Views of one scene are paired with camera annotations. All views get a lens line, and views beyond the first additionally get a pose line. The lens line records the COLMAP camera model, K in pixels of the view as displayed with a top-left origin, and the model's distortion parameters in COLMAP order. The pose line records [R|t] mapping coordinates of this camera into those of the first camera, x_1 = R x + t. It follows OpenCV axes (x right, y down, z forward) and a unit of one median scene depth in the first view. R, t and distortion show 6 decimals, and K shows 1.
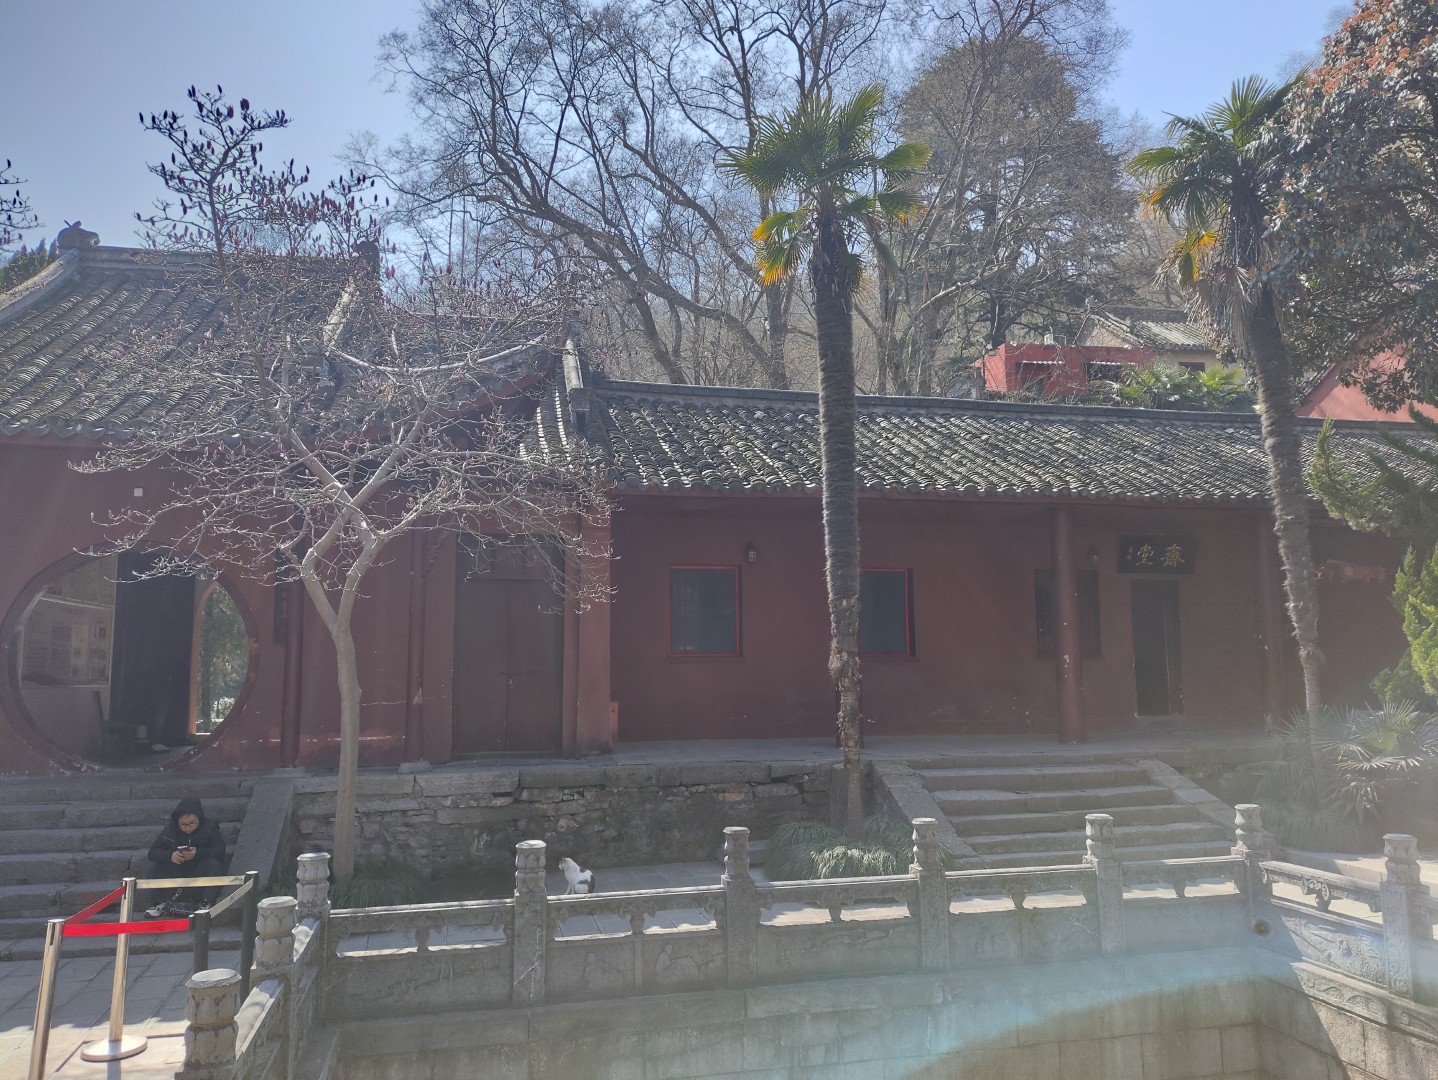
lens RADIAL K [[1049.6, 0, 747.1], [0, 1049.6, 537.7], [0, 0, 1]] dist [0.025713, -0.026311]
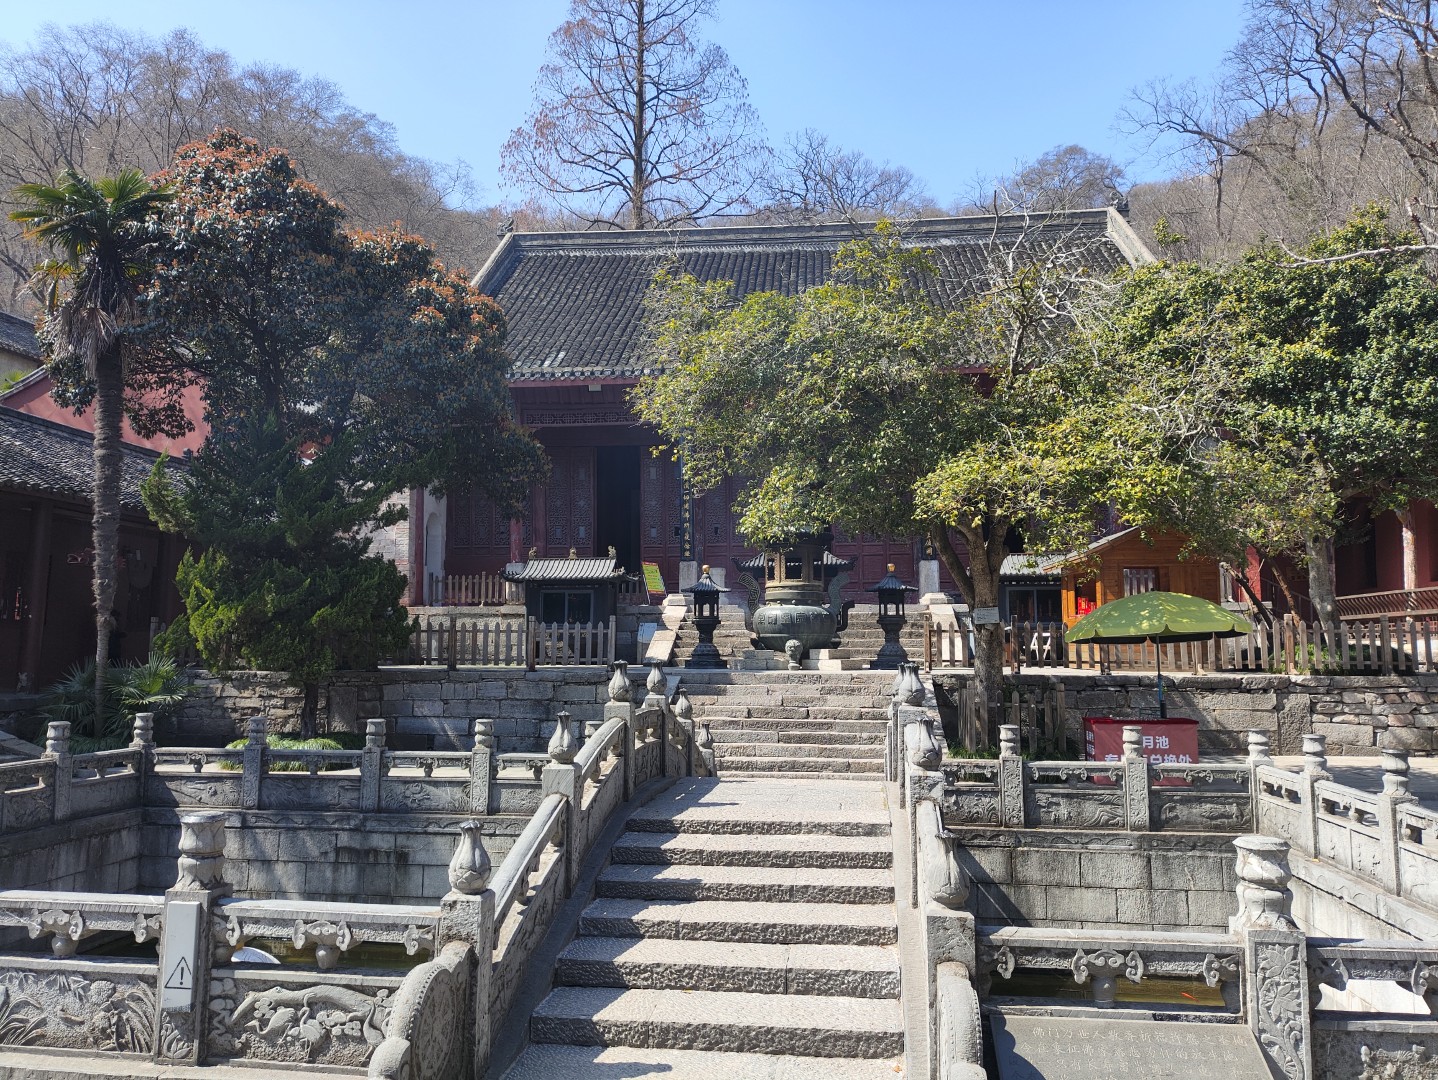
lens RADIAL K [[1045.1, 0, 720.5], [0, 1045.1, 563.1], [0, 0, 1]] dist [0.083276, -0.081085]
pose [[0.360734, 0.098063, 0.927499, -0.429407], [-0.124947, 0.990574, -0.056136, 0.020852], [-0.924261, -0.095638, 0.369586, -0.180218]]
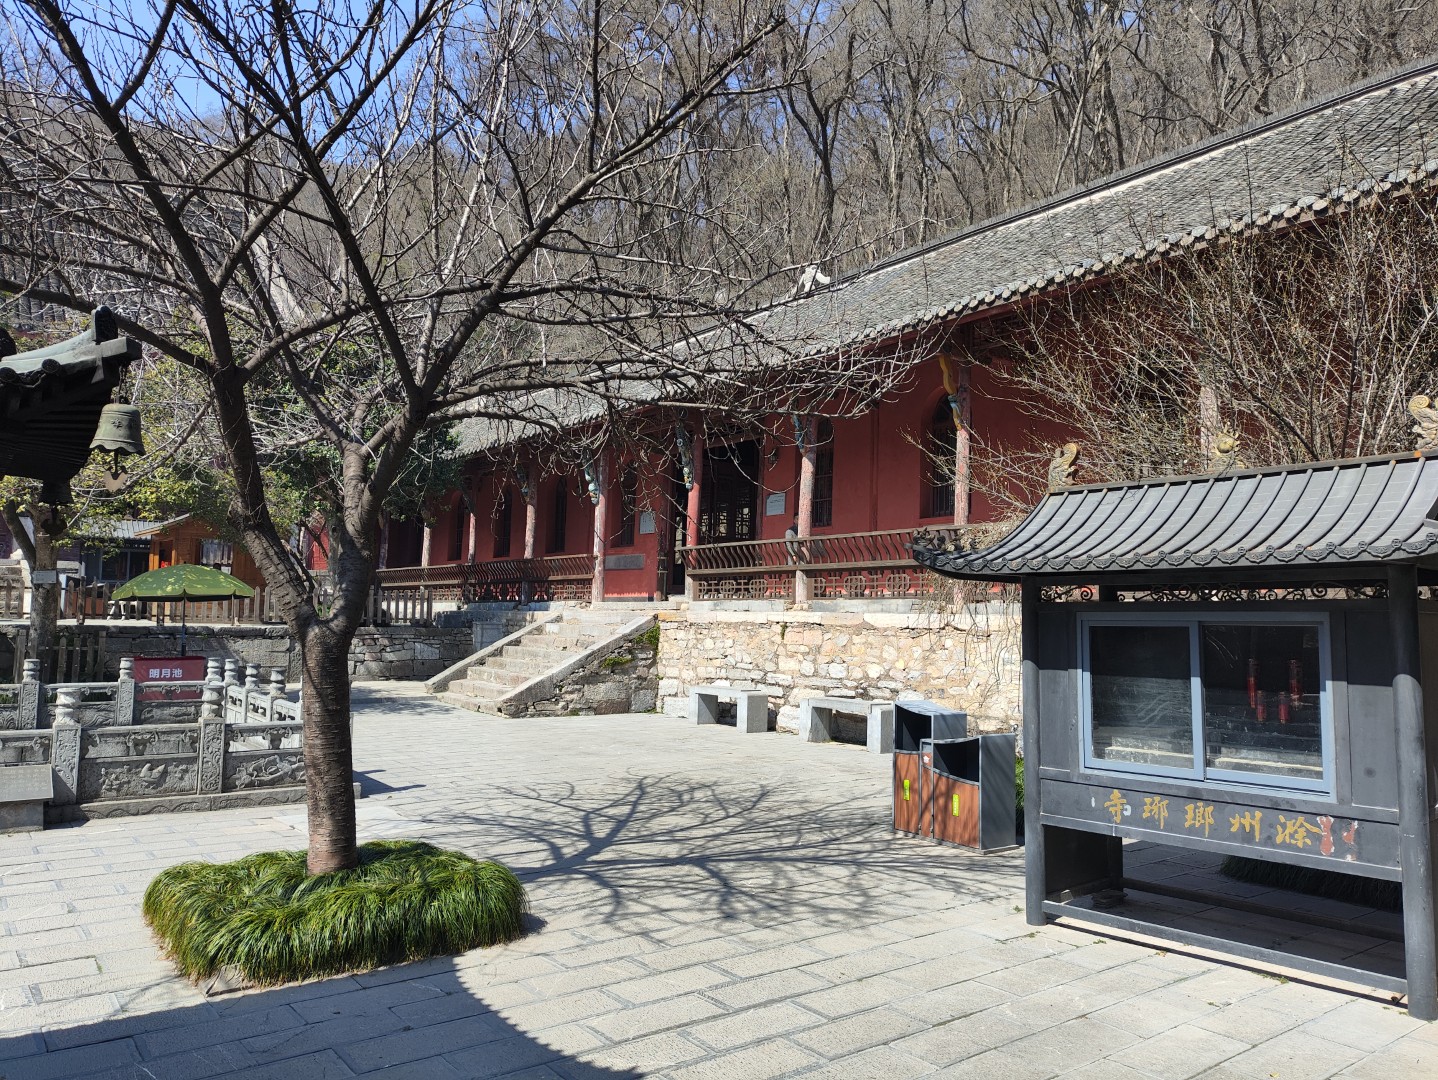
lens RADIAL K [[1052.8, 0, 745.1], [0, 1052.8, 541.9], [0, 0, 1]] dist [0.055932, -0.089857]
pose [[-0.381911, 0.077258, 0.920964, -1.004467], [-0.128698, 0.982345, -0.135776, 0.001525], [-0.915195, -0.170380, -0.365225, -0.386848]]
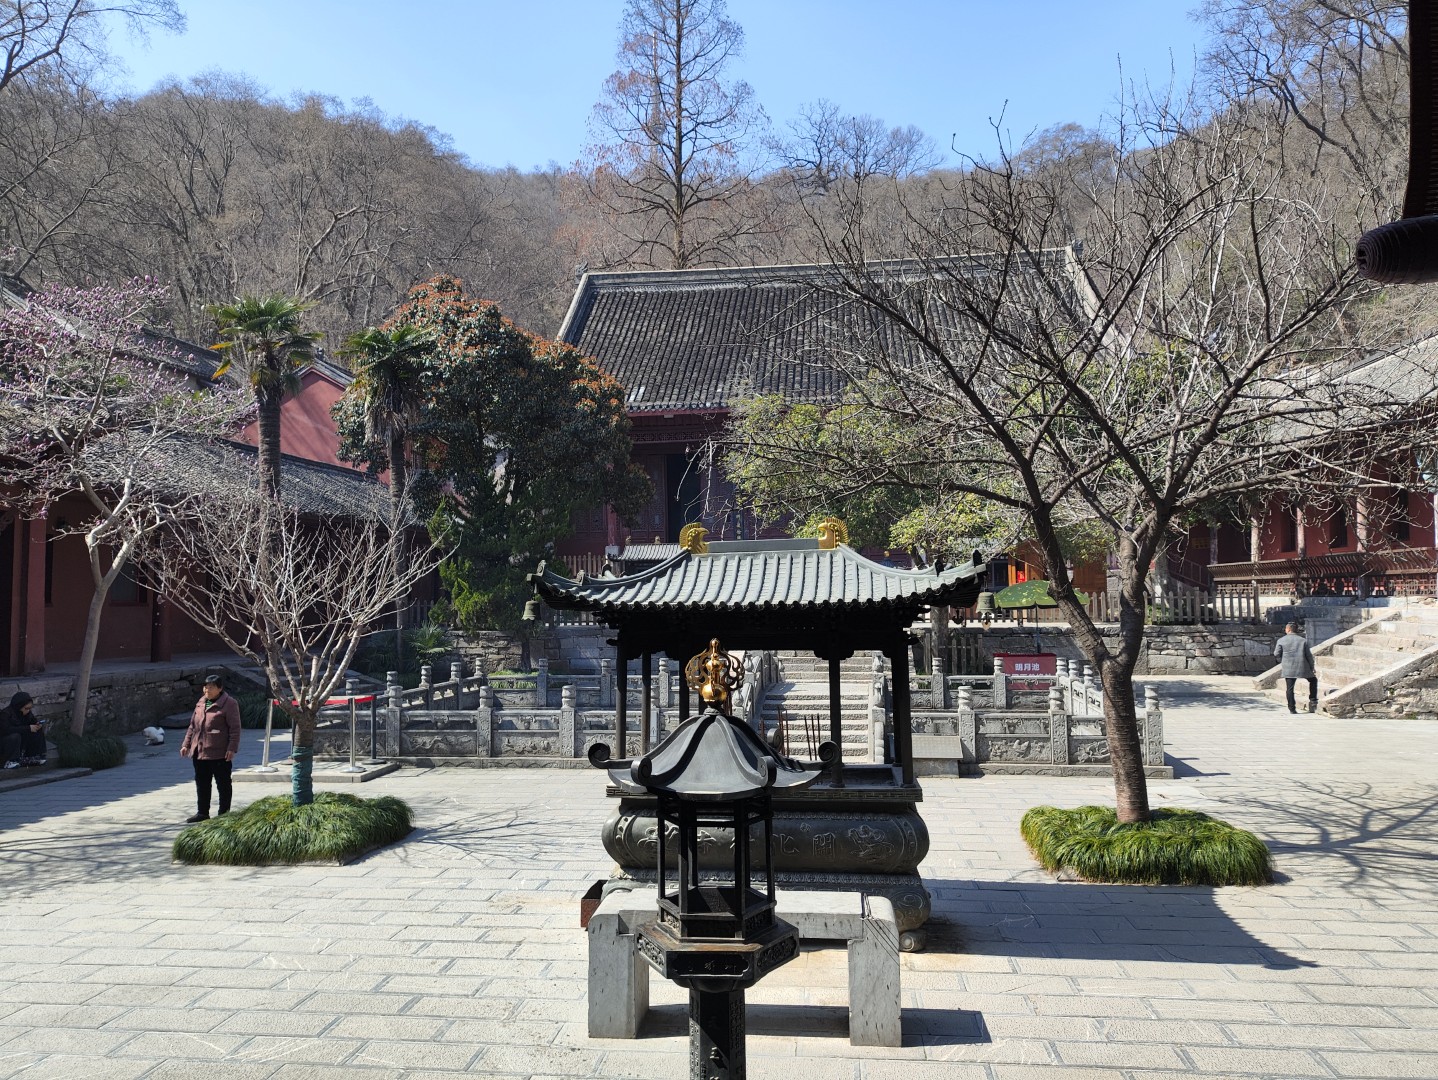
lens RADIAL K [[1068.5, 0, 713.0], [0, 1068.5, 542.2], [0, 0, 1]] dist [0.097441, -0.131262]
pose [[0.381120, 0.057711, 0.922723, -1.332671], [-0.109638, 0.993828, -0.016874, -0.046621], [-0.918002, -0.094734, 0.385095, -0.425897]]
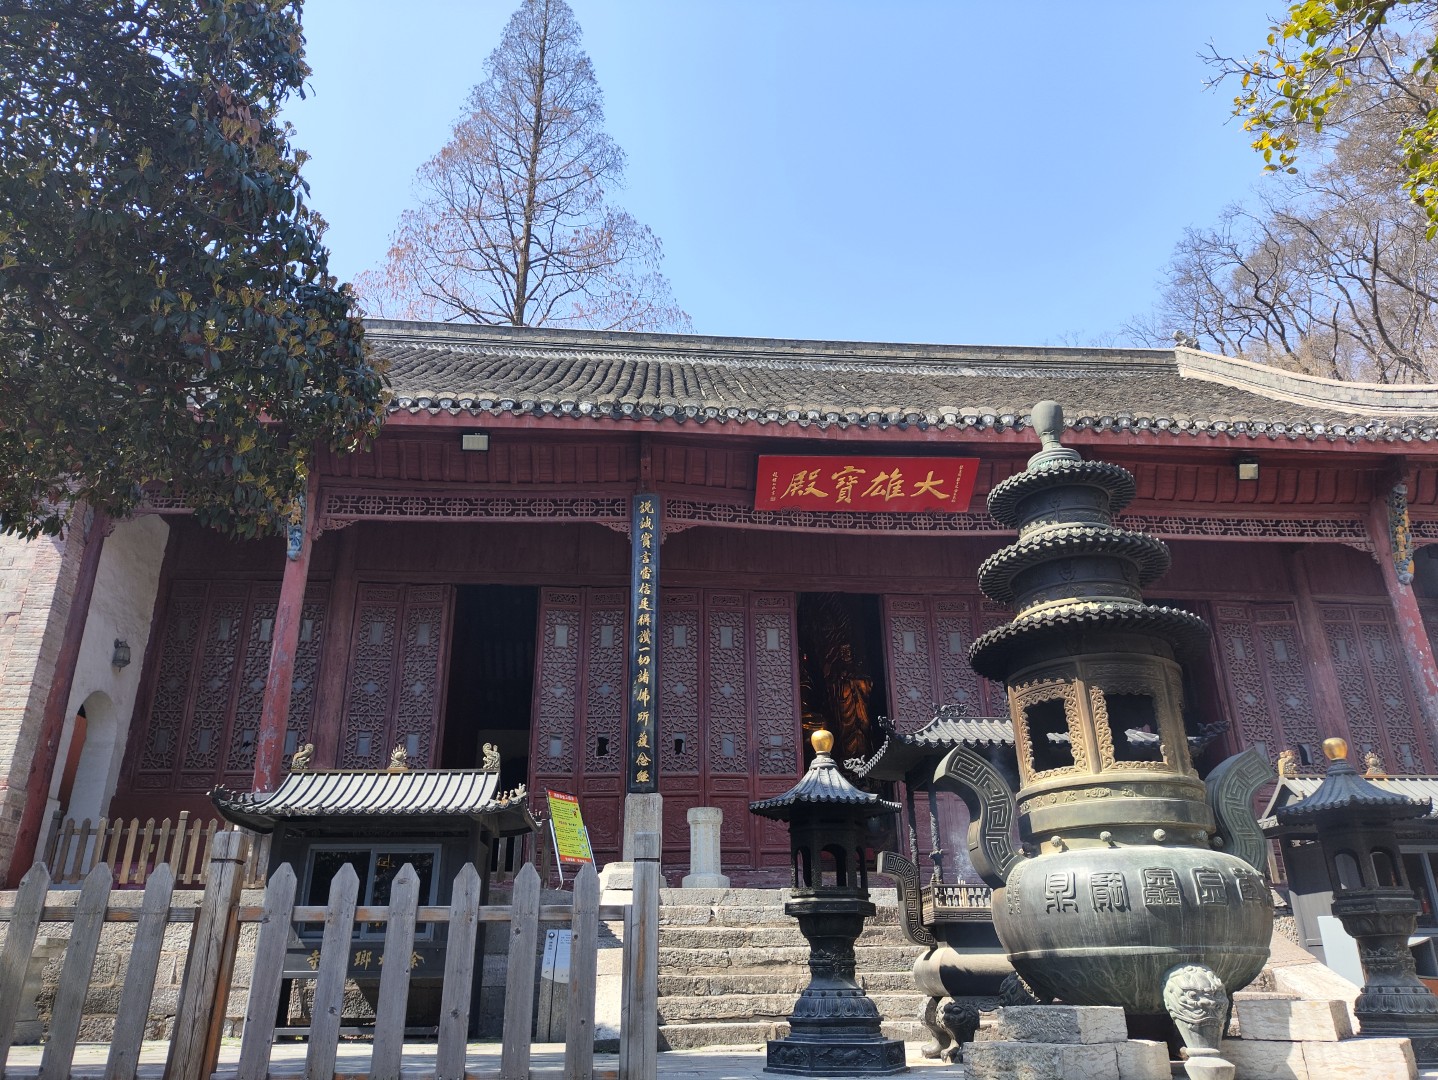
lens RADIAL K [[1055.4, 0, 720.9], [0, 1055.4, 527.3], [0, 0, 1]] dist [0.081610, -0.129678]
pose [[0.196748, 0.407875, 0.891587, 0.647451], [-0.121731, 0.912488, -0.390574, 0.069439], [-0.972868, -0.031689, 0.229181, 0.445526]]
